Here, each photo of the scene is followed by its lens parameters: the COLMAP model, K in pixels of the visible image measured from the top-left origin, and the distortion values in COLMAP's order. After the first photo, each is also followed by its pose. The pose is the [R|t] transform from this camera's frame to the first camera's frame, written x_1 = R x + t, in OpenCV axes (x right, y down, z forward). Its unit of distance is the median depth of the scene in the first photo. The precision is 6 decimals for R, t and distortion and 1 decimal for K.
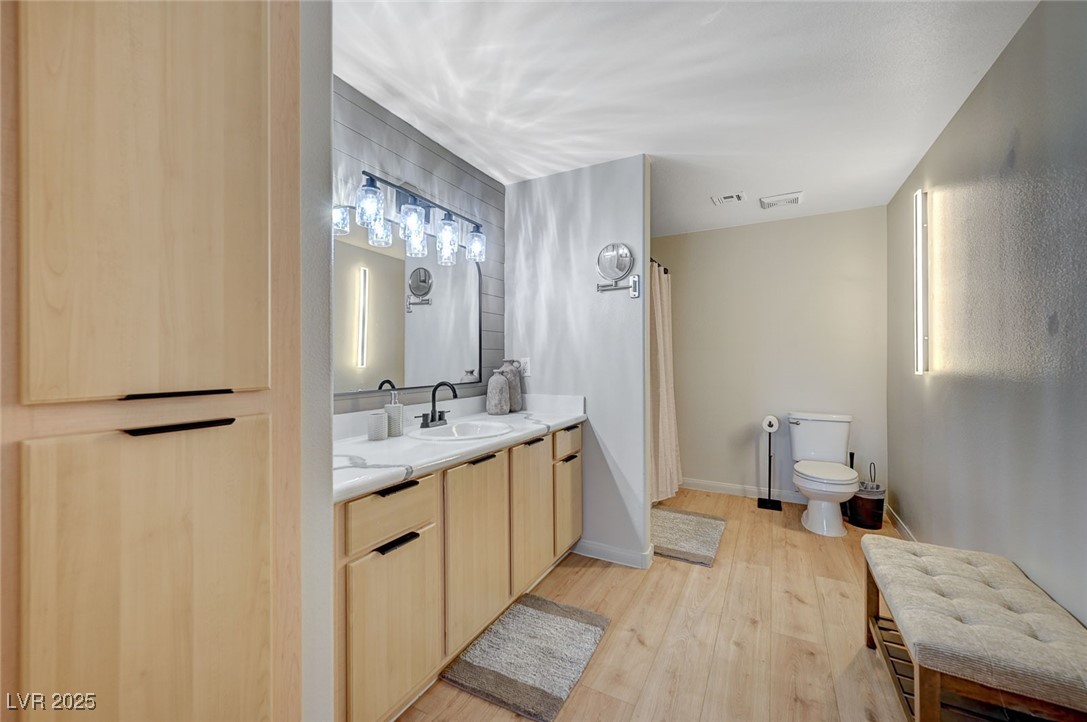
lens RADIAL K [[433.6, 0, 547.8], [0, 433.6, 363.4], [0, 0, 1]] dist [0.012815, -0.000071]
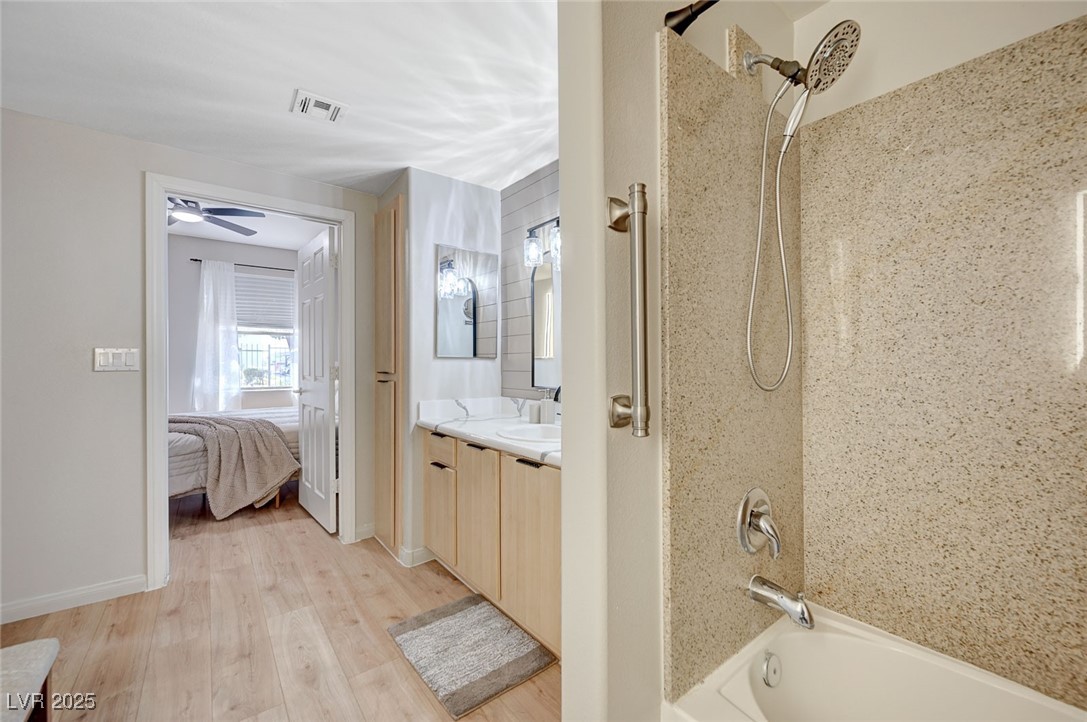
lens RADIAL K [[433.5, 0, 540.9], [0, 433.5, 364.3], [0, 0, 1]] dist [-0.001427, 0.000012]
pose [[-0.418117, 0.005301, -0.908378, 0.576657], [-0.003910, 0.999963, 0.007635, -0.010582], [0.908385, 0.006744, -0.418081, 1.113296]]
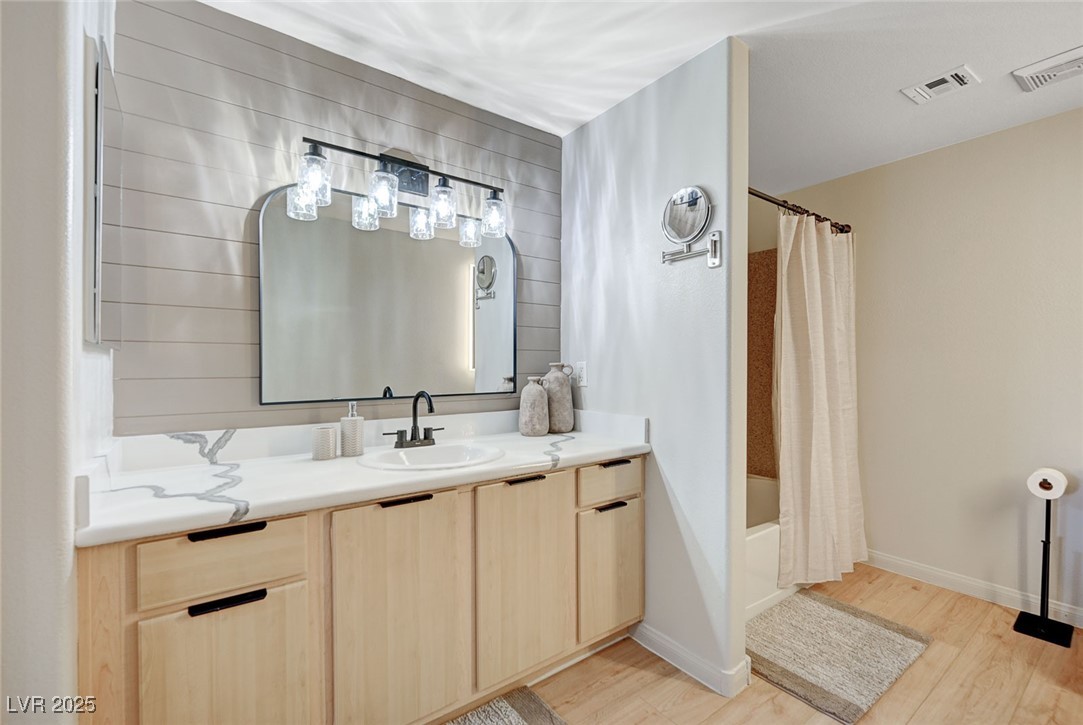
lens RADIAL K [[476.6, 0, 543.7], [0, 476.6, 369.6], [0, 0, 1]] dist [-0.001580, 0.000459]
pose [[0.902386, 0.010166, -0.430809, 0.268499], [-0.008540, 0.999947, 0.005707, -0.003303], [0.430844, -0.001470, 0.902425, 0.254198]]
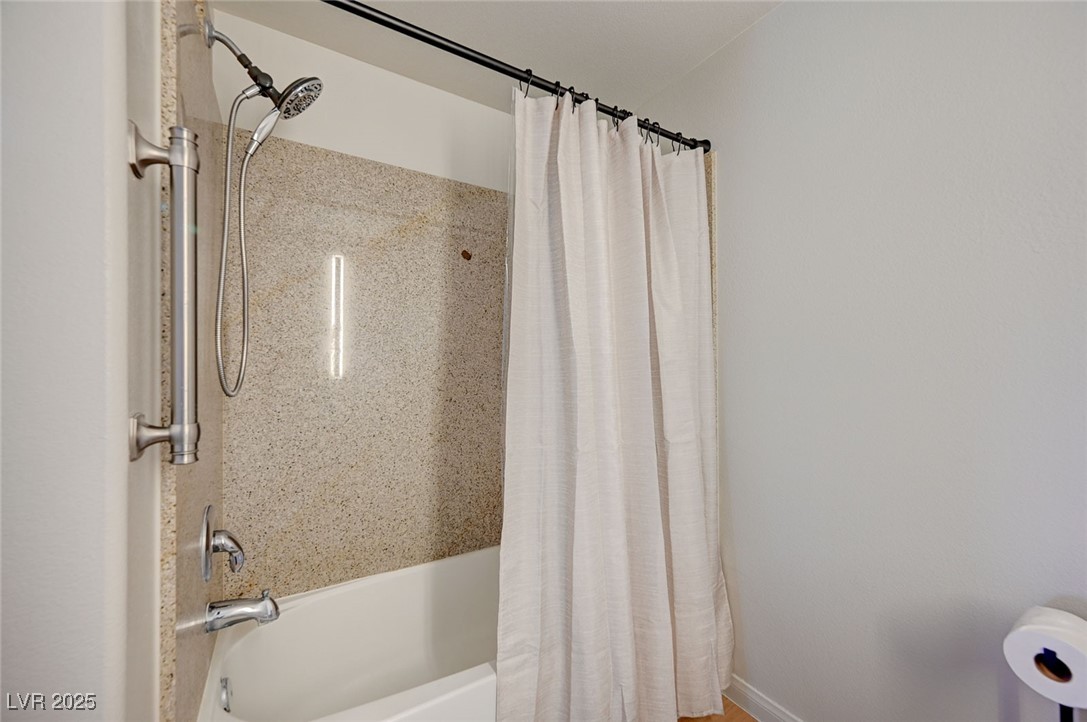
lens RADIAL K [[426.8, 0, 545.0], [0, 426.8, 365.5], [0, 0, 1]] dist [-0.000359, -0.000060]
pose [[0.858694, -0.002042, -0.512485, 0.546410], [-0.003402, 0.999947, -0.009685, -0.007938], [0.512477, 0.010059, 0.858642, 0.927664]]
